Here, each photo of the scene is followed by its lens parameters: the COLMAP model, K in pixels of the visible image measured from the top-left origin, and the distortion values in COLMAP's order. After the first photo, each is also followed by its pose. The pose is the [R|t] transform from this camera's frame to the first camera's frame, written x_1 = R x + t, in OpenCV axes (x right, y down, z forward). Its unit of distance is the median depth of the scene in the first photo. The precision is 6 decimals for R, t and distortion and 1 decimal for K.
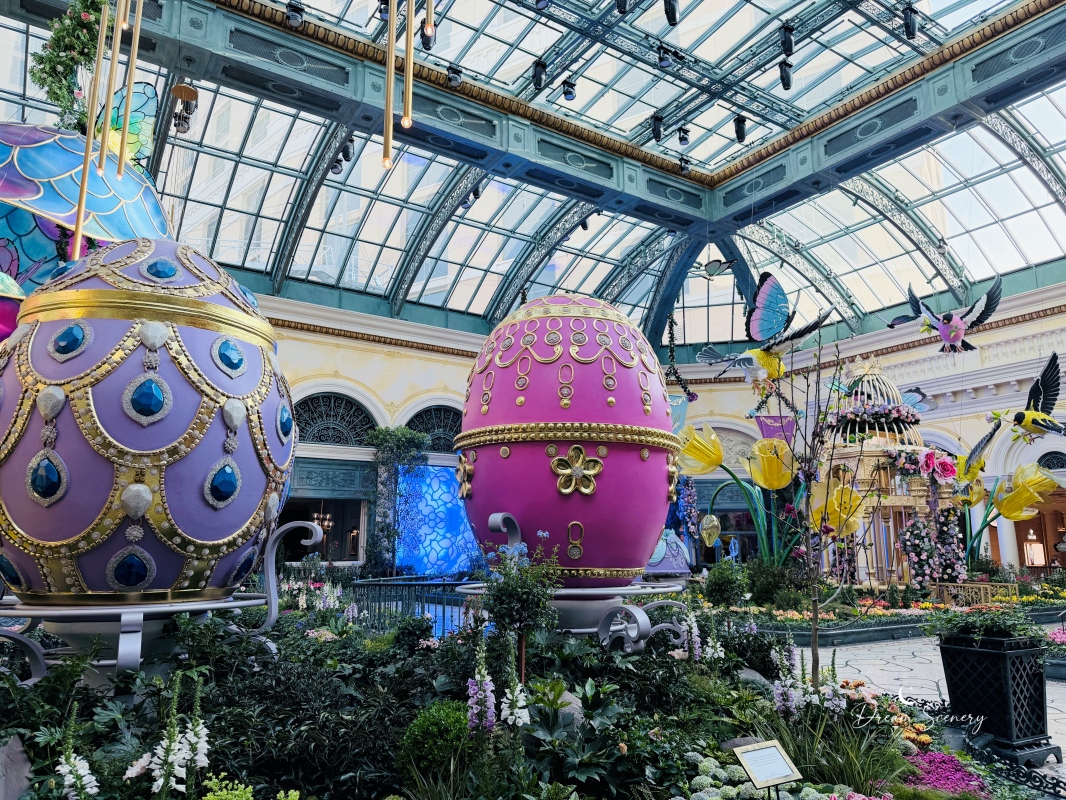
lens RADIAL K [[752.9, 0, 533.0], [0, 752.9, 400.0], [0, 0, 1]] dist [0.031696, -0.004638]
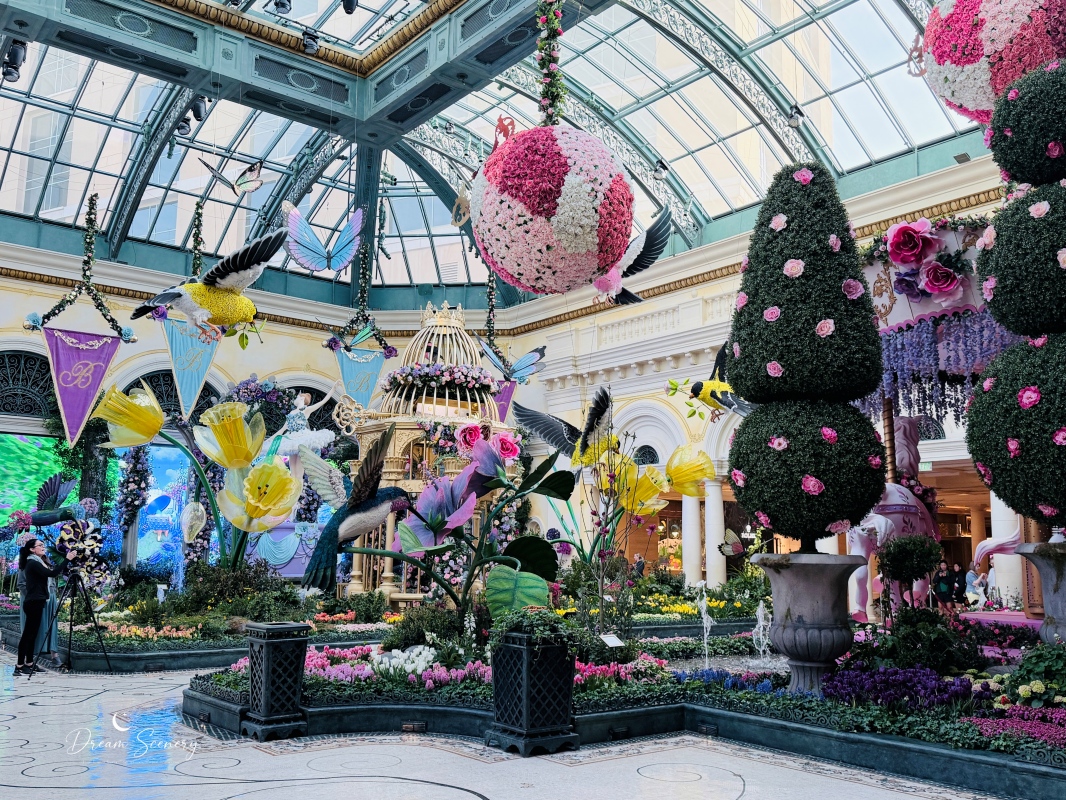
lens RADIAL K [[958.6, 0, 533.0], [0, 958.6, 400.0], [0, 0, 1]] dist [0.105390, -0.137026]
pose [[0.997740, 0.032036, 0.059071, 0.402631], [-0.034518, 0.998543, 0.041472, -0.001280], [-0.057657, -0.043418, 0.997392, 0.002024]]
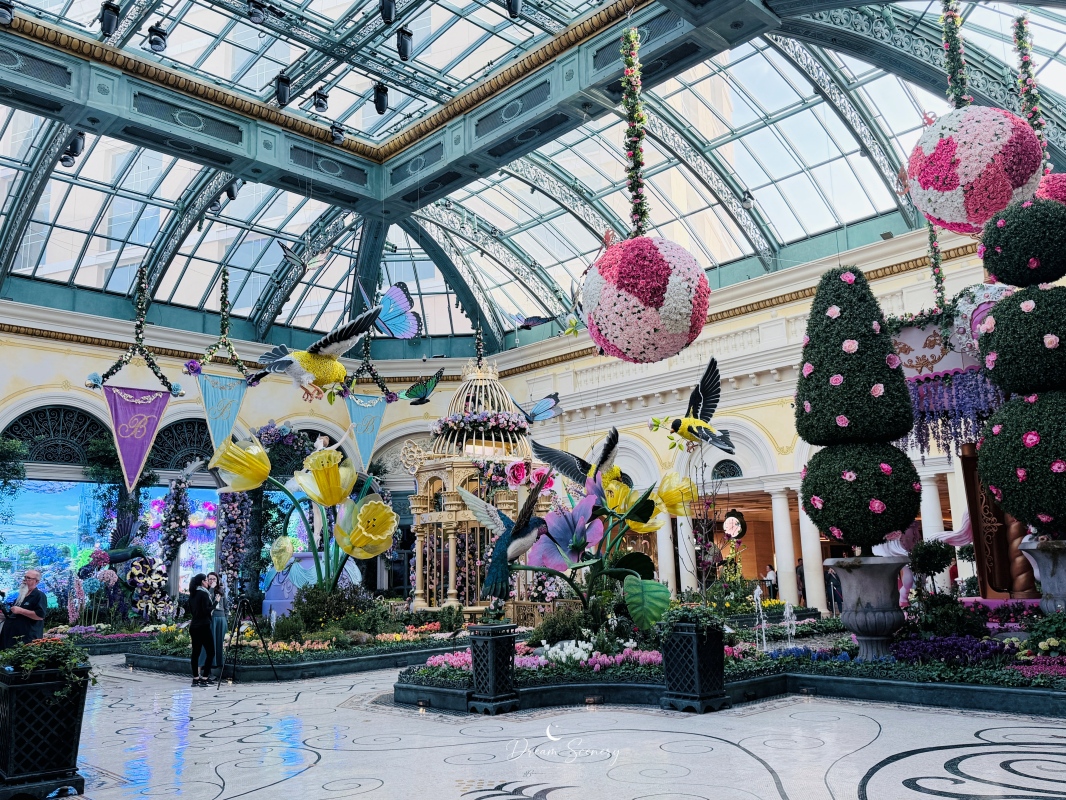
lens RADIAL K [[889.1, 0, 533.0], [0, 889.1, 400.0], [0, 0, 1]] dist [0.106518, -0.141841]
pose [[0.986038, 0.011509, 0.166124, 0.271826], [-0.012886, 0.999891, 0.007216, -0.013975], [-0.166022, -0.009256, 0.986079, -0.073325]]
